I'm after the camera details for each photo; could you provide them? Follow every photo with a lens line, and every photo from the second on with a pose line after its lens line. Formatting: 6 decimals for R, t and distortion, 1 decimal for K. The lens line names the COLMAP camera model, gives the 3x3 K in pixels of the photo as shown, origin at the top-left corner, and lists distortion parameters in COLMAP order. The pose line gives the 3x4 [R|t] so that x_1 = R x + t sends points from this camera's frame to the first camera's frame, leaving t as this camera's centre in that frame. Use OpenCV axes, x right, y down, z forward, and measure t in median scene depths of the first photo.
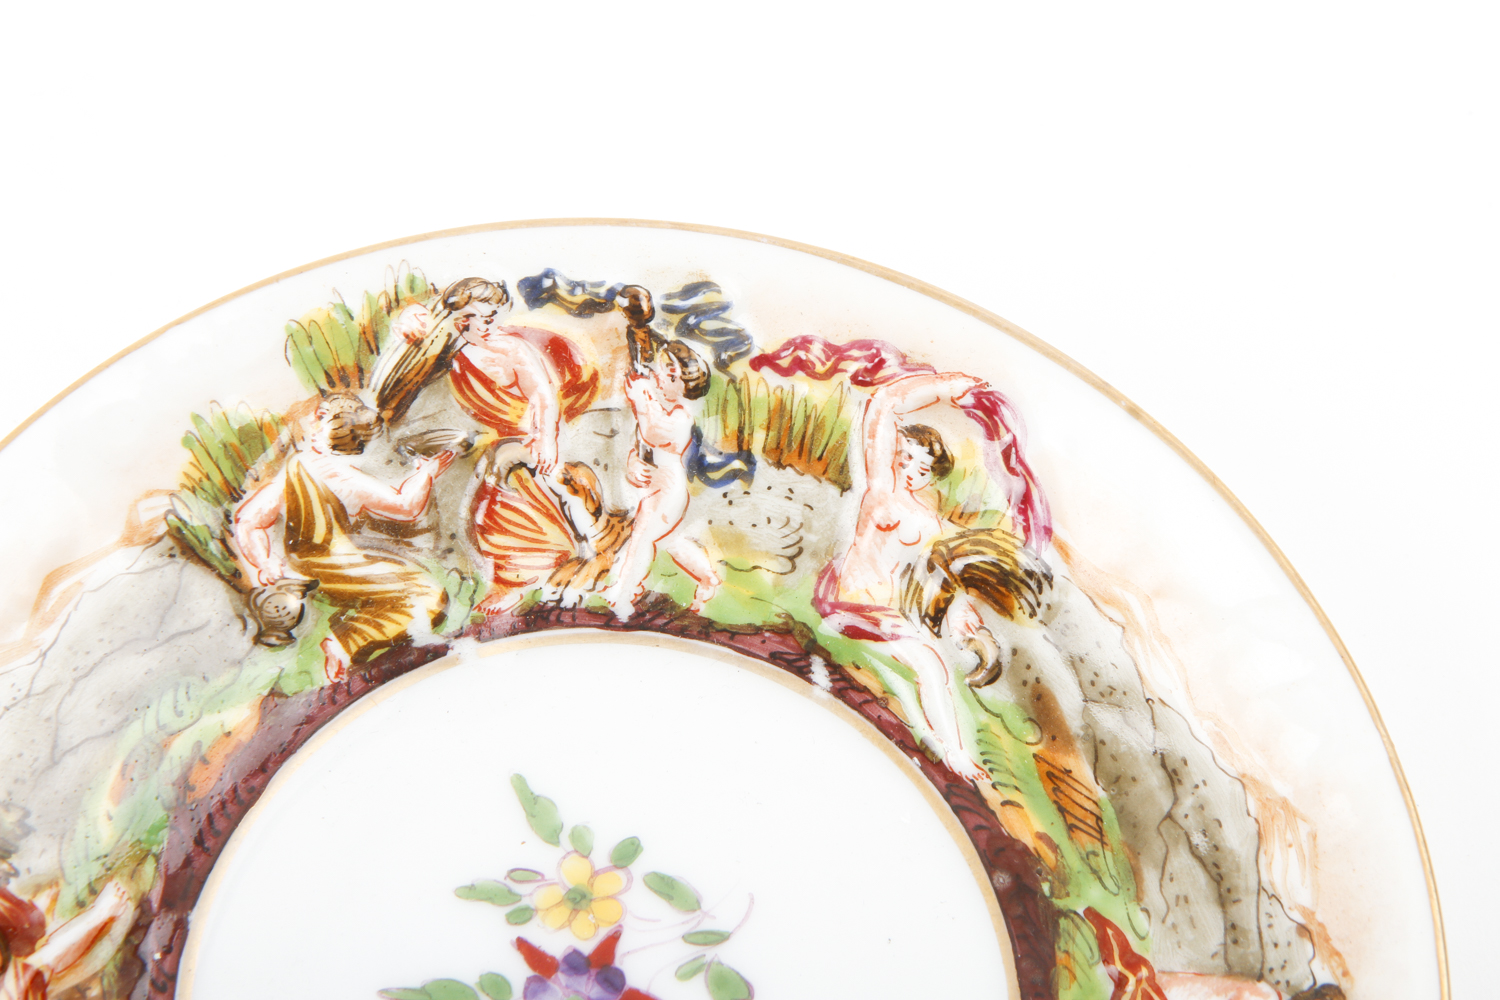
lens RADIAL K [[4121.0, 0, 771.3], [0, 4121.0, 497.7], [0, 0, 1]] dist [0.160764, 0.457591]
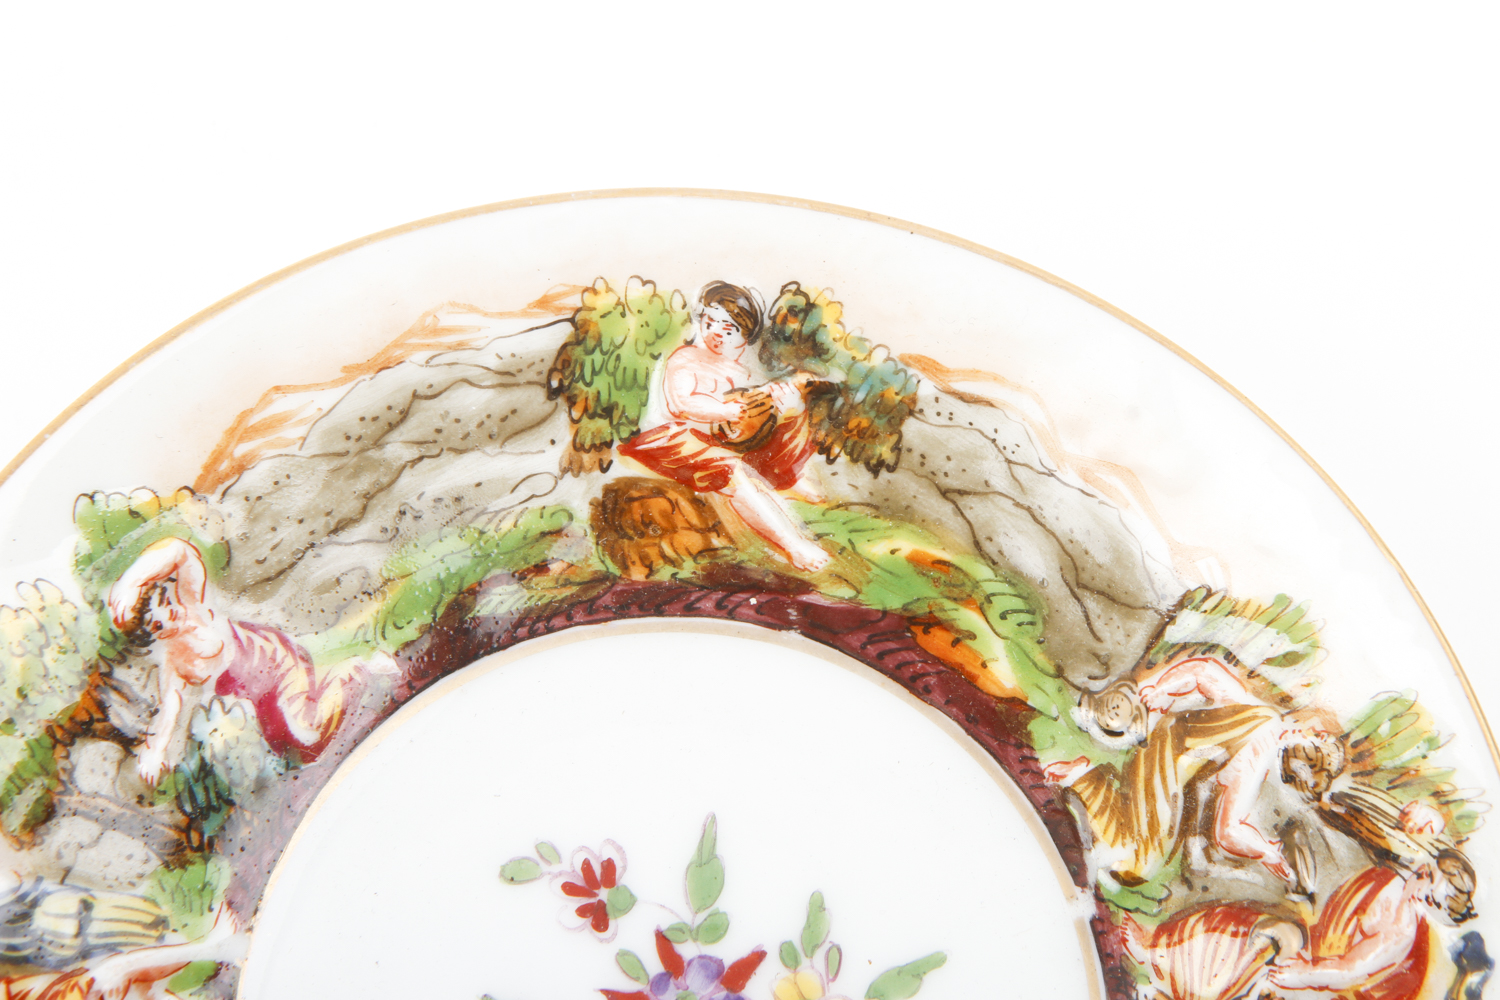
lens RADIAL K [[4121.0, 0, 771.3], [0, 4121.0, 497.7], [0, 0, 1]] dist [0.160764, 0.457591]
pose [[-0.045745, 0.900085, -0.433305, 0.254155], [-0.930841, 0.119018, 0.345500, -0.234211], [0.362551, 0.419143, 0.832392, 0.150974]]
